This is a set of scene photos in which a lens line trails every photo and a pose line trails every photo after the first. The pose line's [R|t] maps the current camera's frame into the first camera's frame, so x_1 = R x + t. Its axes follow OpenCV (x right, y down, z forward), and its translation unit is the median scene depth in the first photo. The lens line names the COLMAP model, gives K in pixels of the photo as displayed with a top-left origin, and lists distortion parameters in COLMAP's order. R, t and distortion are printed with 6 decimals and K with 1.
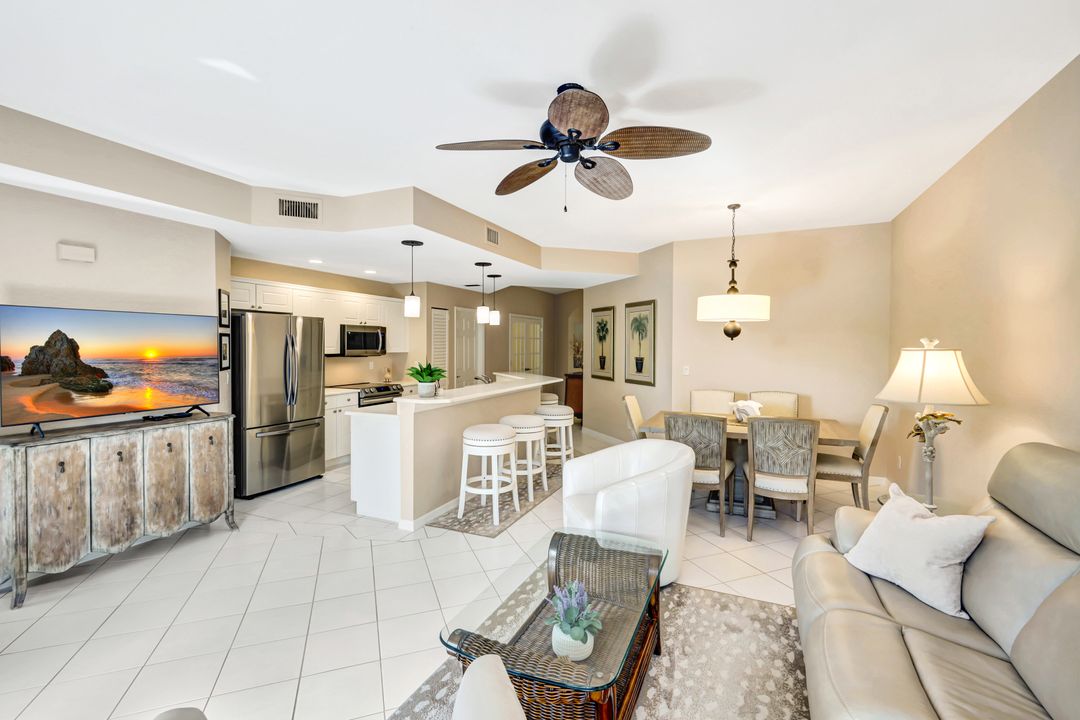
lens RADIAL K [[481.4, 0, 541.9], [0, 481.4, 356.4], [0, 0, 1]] dist [0.002228, 0.000090]
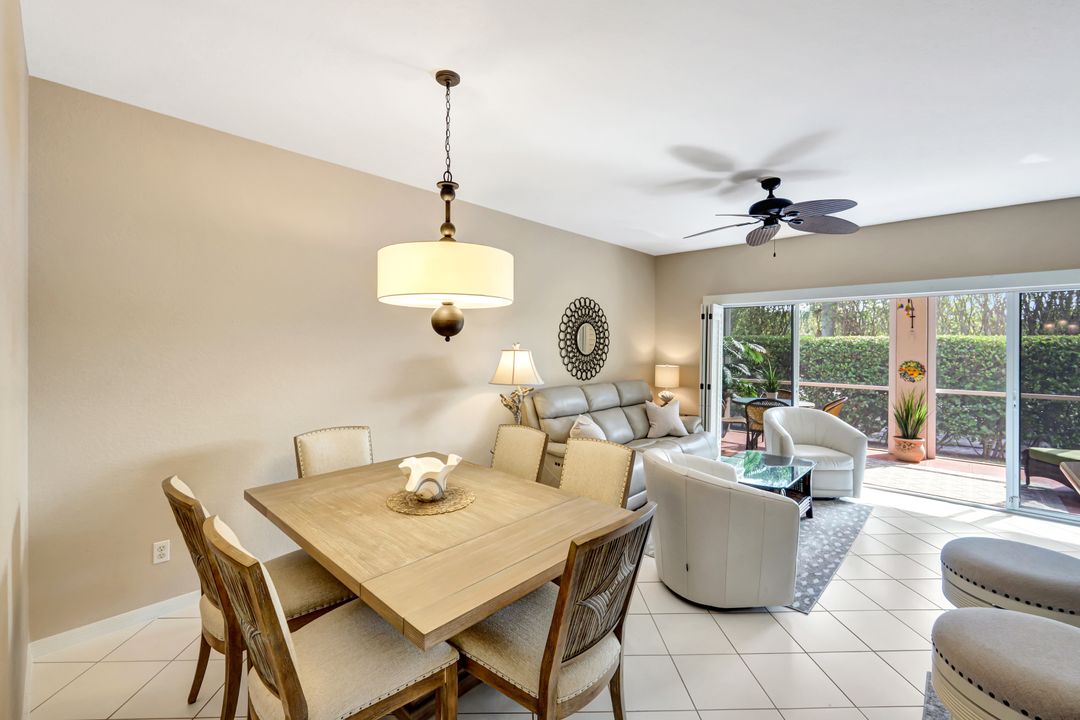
lens RADIAL K [[451.7, 0, 536.7], [0, 451.7, 349.1], [0, 0, 1]] dist [-0.000474, 0.000219]
pose [[-0.940662, -0.008619, 0.339236, 0.105014], [0.002737, 0.999452, 0.032983, -0.029241], [-0.339334, 0.031954, -0.940123, 1.016552]]
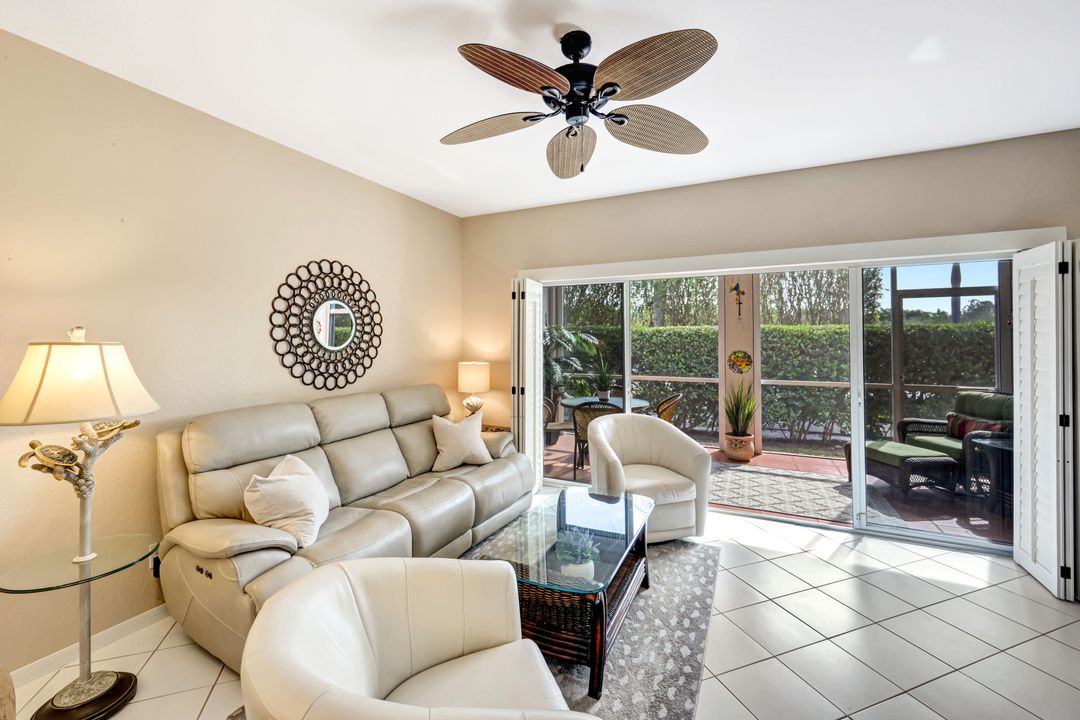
lens RADIAL K [[439.9, 0, 540.6], [0, 439.9, 338.7], [0, 0, 1]] dist [-0.000932, -0.000148]
pose [[-0.999438, 0.004198, 0.033266, 0.039827], [0.004957, 0.999729, 0.022755, -0.014684], [-0.033161, 0.022907, -0.999187, 0.704277]]
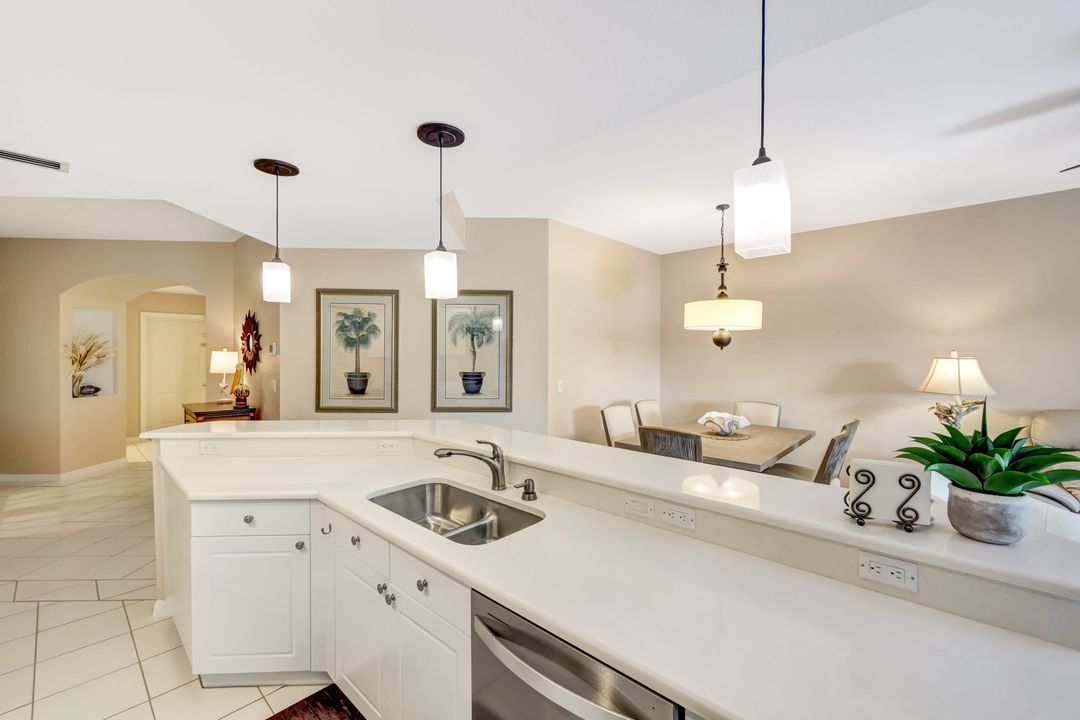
lens RADIAL K [[442.6, 0, 539.5], [0, 442.6, 354.9], [0, 0, 1]] dist [0.000552, 0.000439]
pose [[0.326481, -0.008819, 0.945163, -0.382565], [0.019479, 0.999807, 0.002600, -0.023318], [-0.945003, 0.017562, 0.326589, 0.757488]]
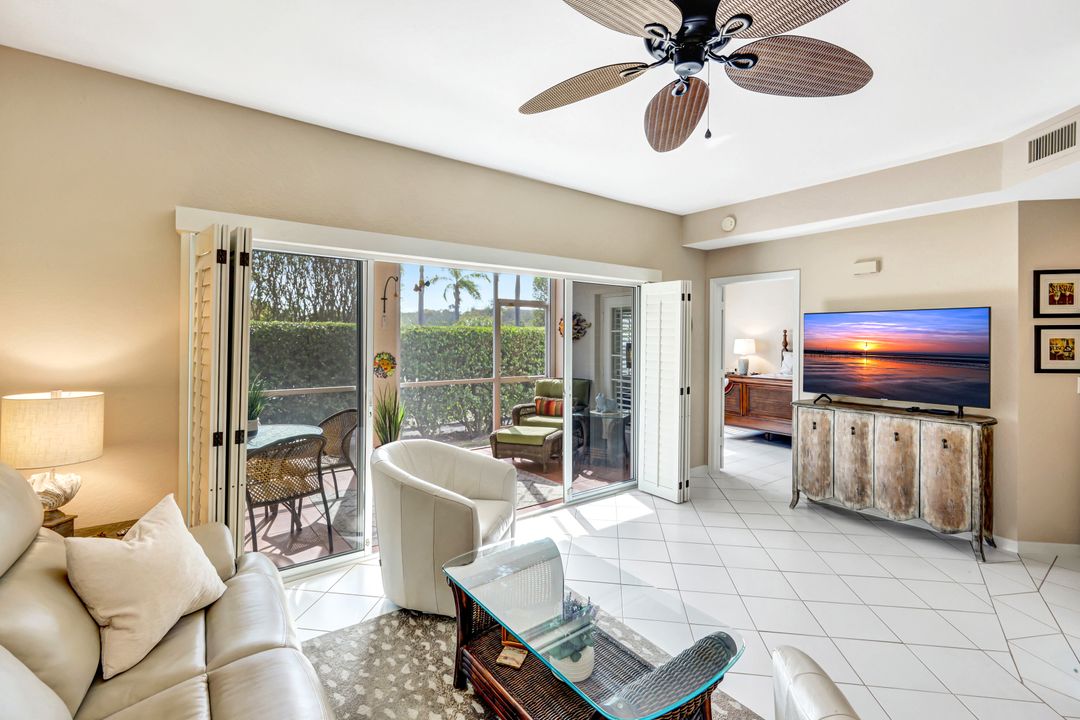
lens RADIAL K [[482.4, 0, 535.9], [0, 482.4, 337.0], [0, 0, 1]] dist [-0.000588, -0.000417]
pose [[-0.496111, -0.002206, -0.868256, 0.295626], [-0.024510, 0.999634, 0.011464, -0.012204], [0.867913, 0.026968, -0.495983, 0.457402]]
